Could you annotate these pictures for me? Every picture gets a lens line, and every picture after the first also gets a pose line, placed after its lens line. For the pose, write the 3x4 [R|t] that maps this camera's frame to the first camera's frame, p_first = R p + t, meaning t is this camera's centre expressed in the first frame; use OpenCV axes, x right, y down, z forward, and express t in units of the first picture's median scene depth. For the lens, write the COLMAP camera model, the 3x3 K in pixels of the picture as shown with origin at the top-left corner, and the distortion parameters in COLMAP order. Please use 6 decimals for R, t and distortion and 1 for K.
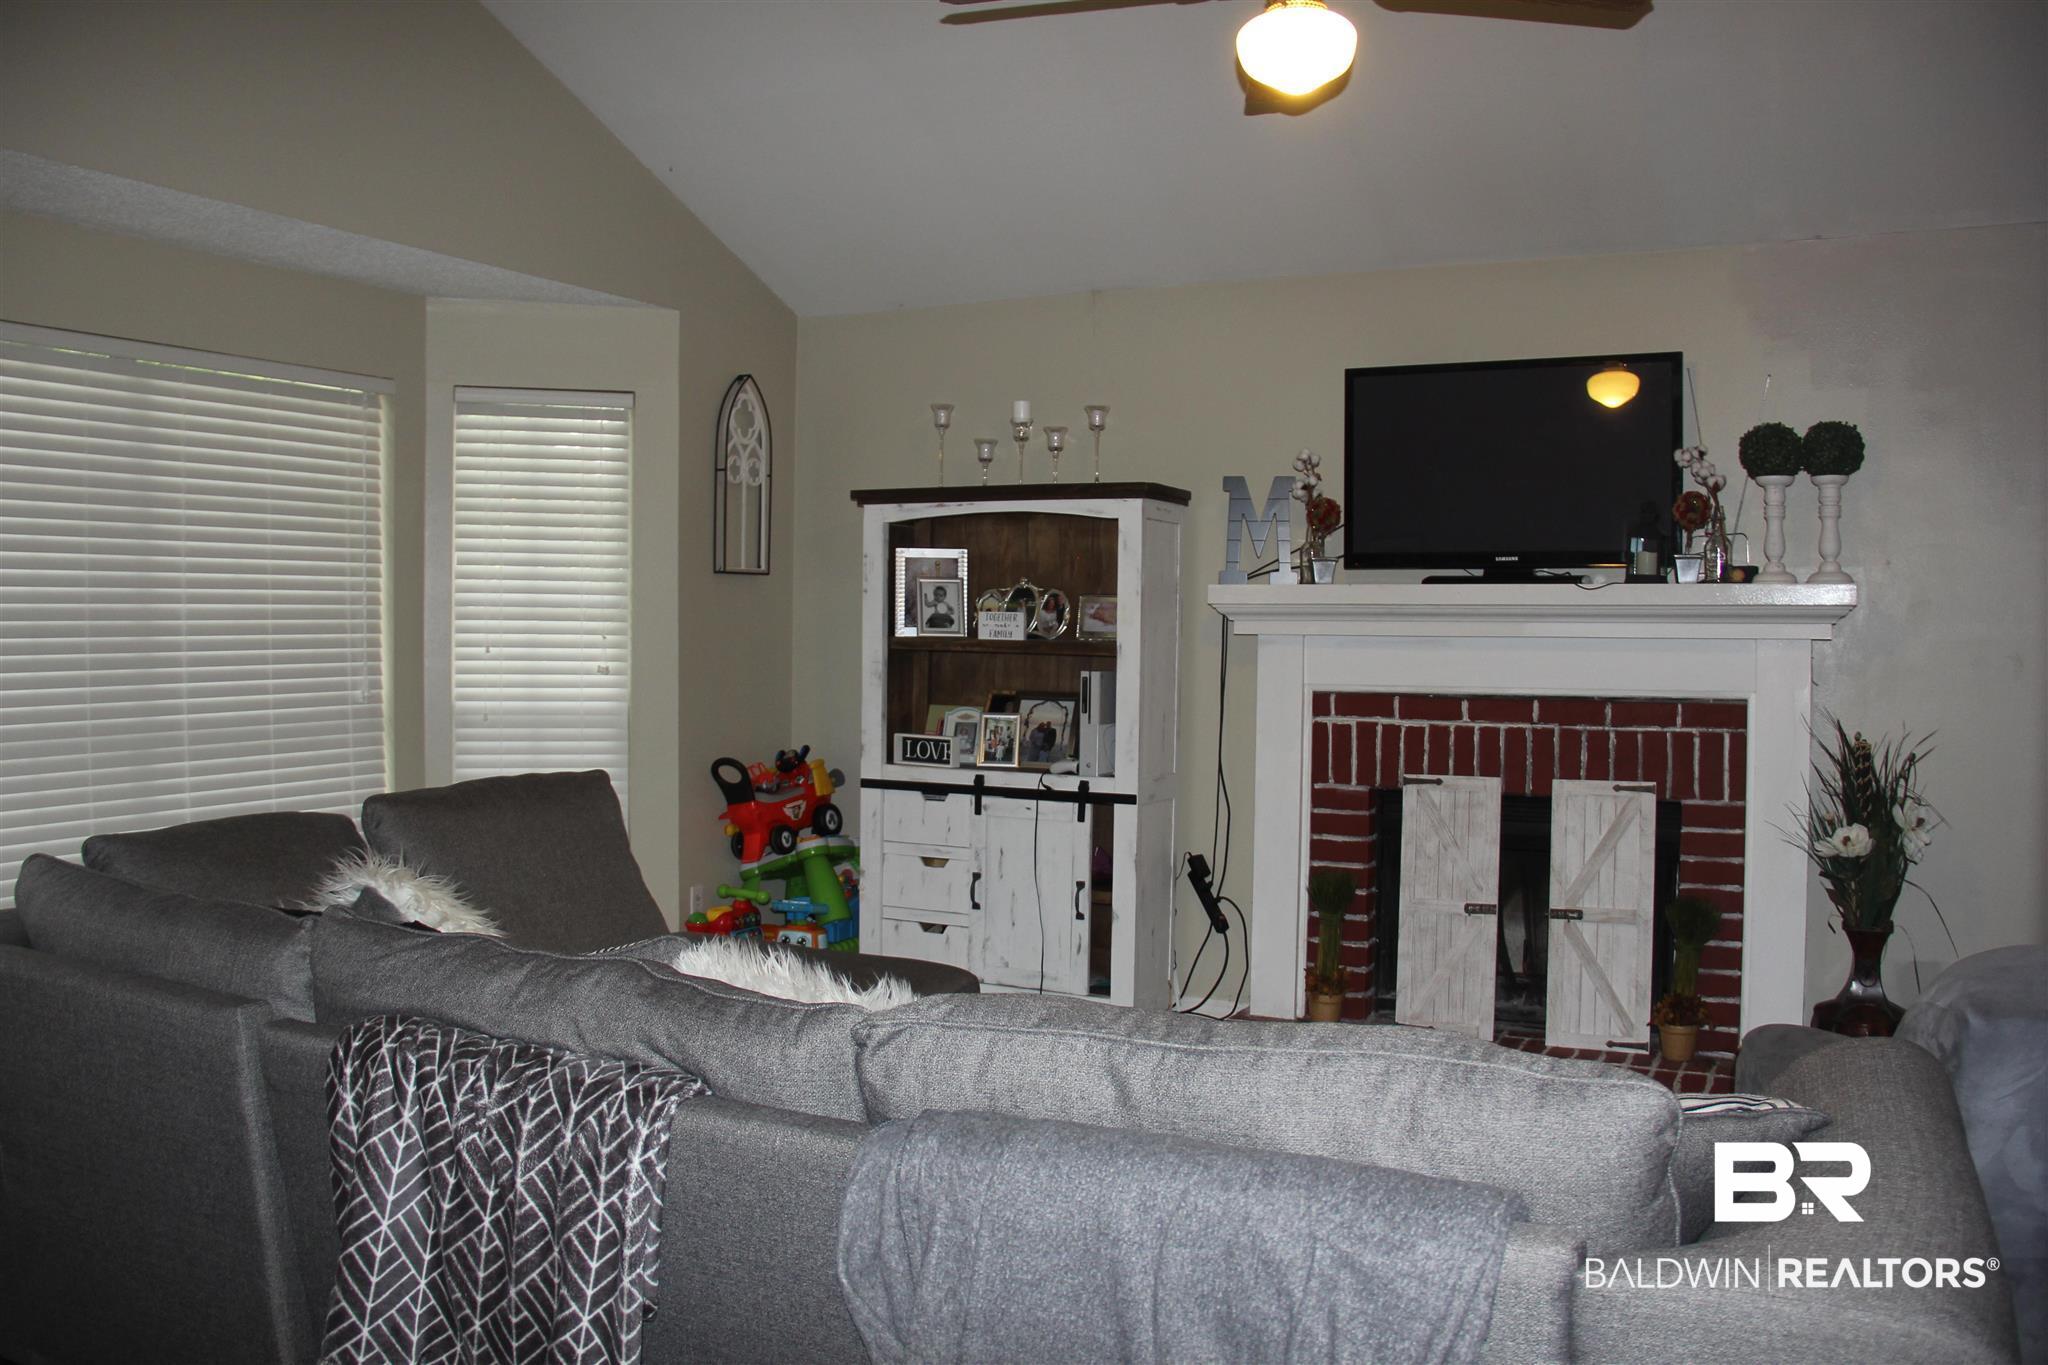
lens RADIAL K [[1720.0, 0, 1023.2], [0, 1720.0, 655.4], [0, 0, 1]] dist [-0.170513, 0.211472]
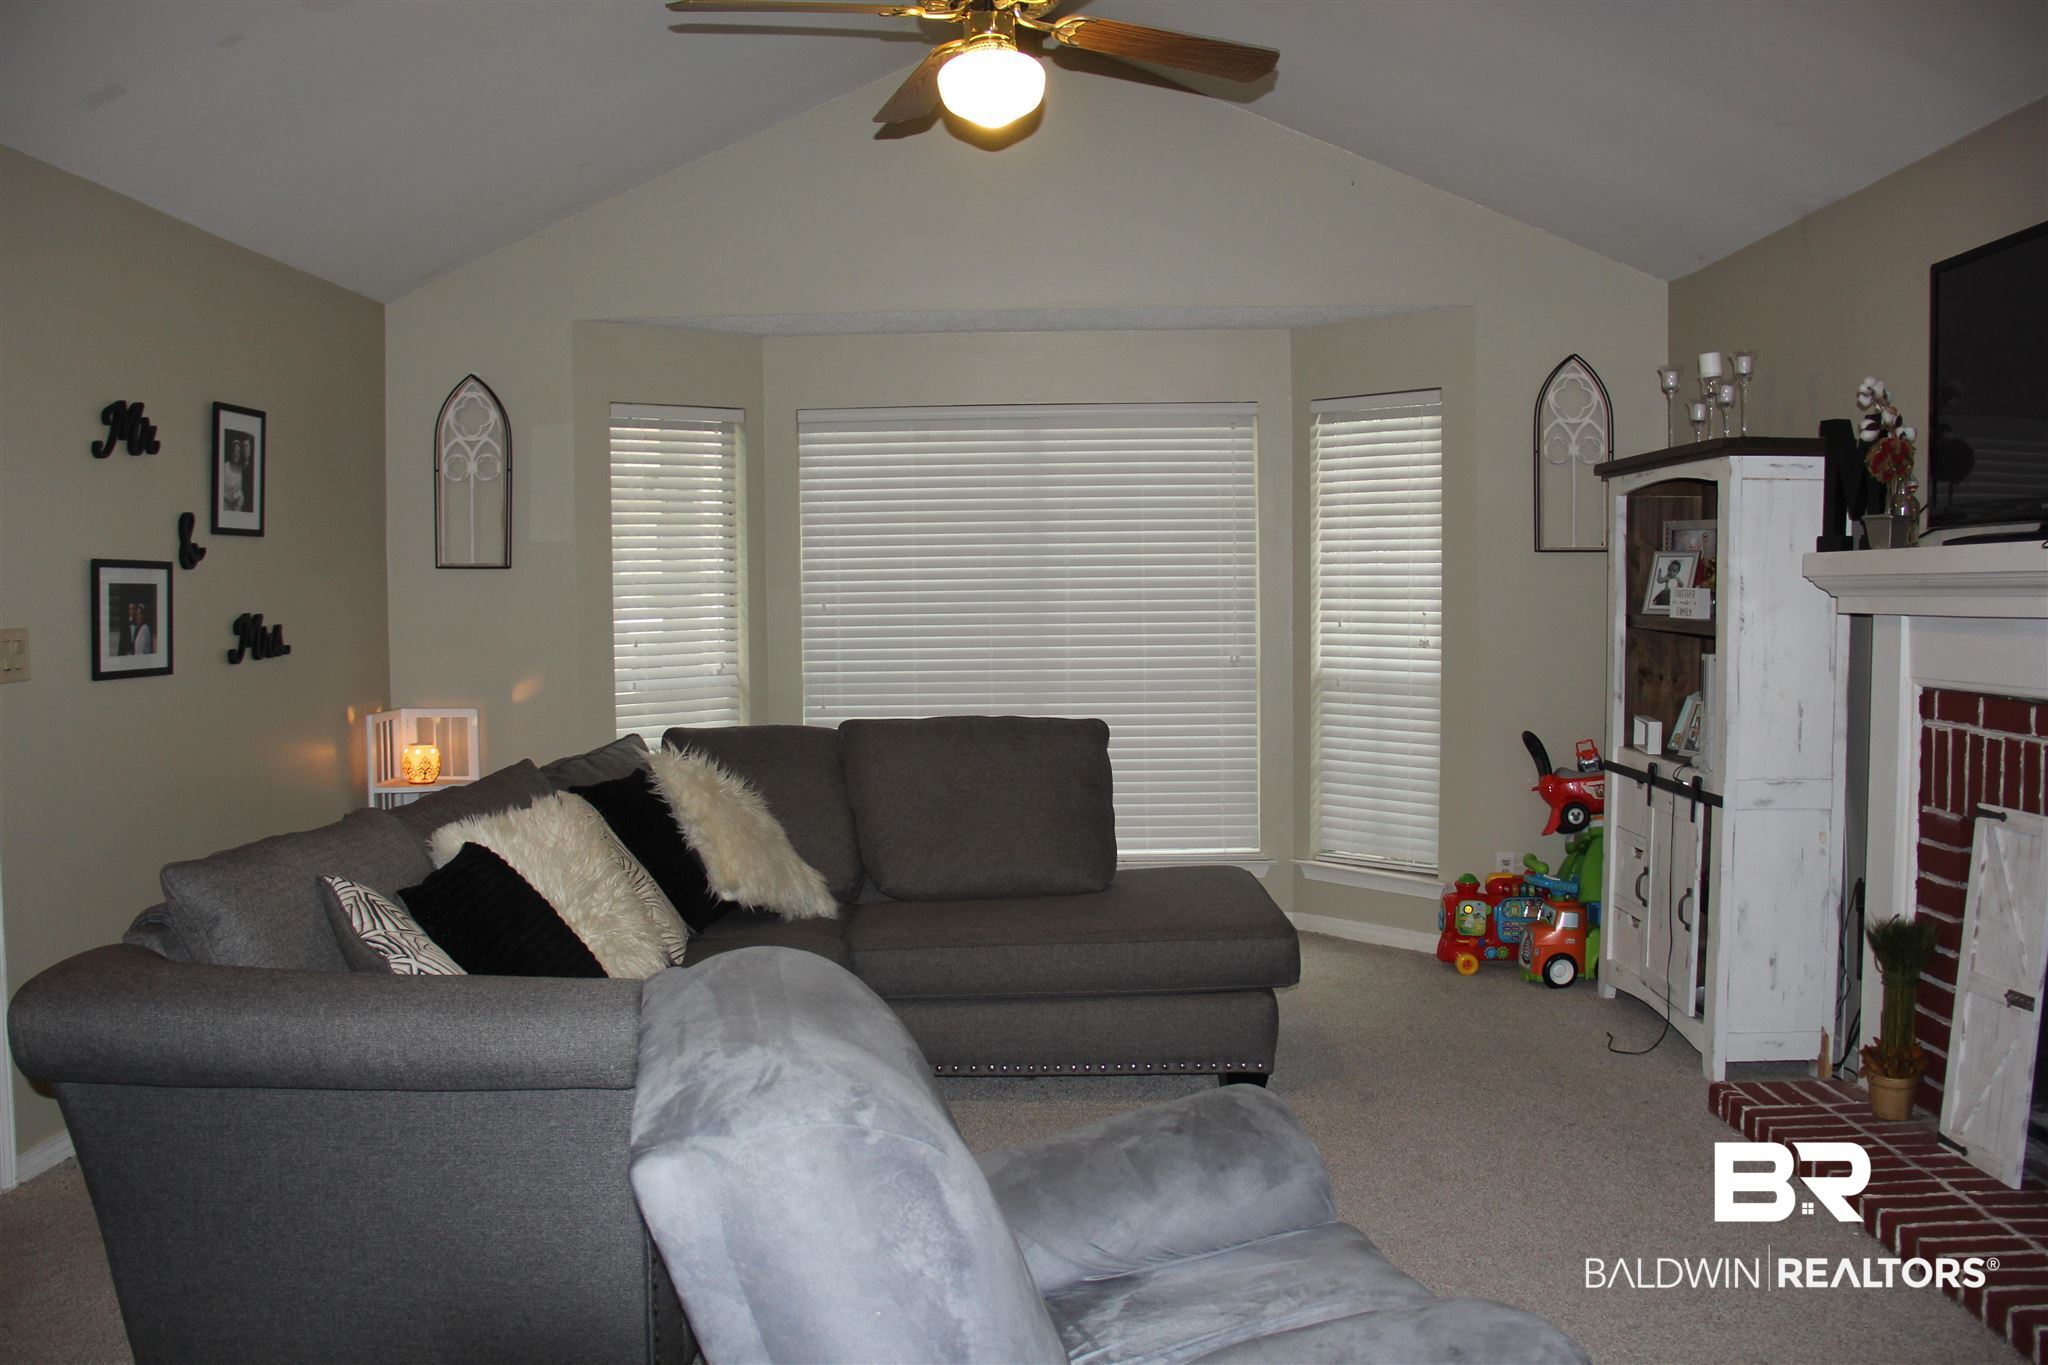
lens RADIAL K [[1720.0, 0, 1023.2], [0, 1720.0, 655.4], [0, 0, 1]] dist [-0.170513, 0.211472]
pose [[0.441297, 0.024153, -0.897036, 0.673549], [-0.008972, 0.999706, 0.022504, -0.006658], [0.897316, -0.001883, 0.441384, 0.302648]]
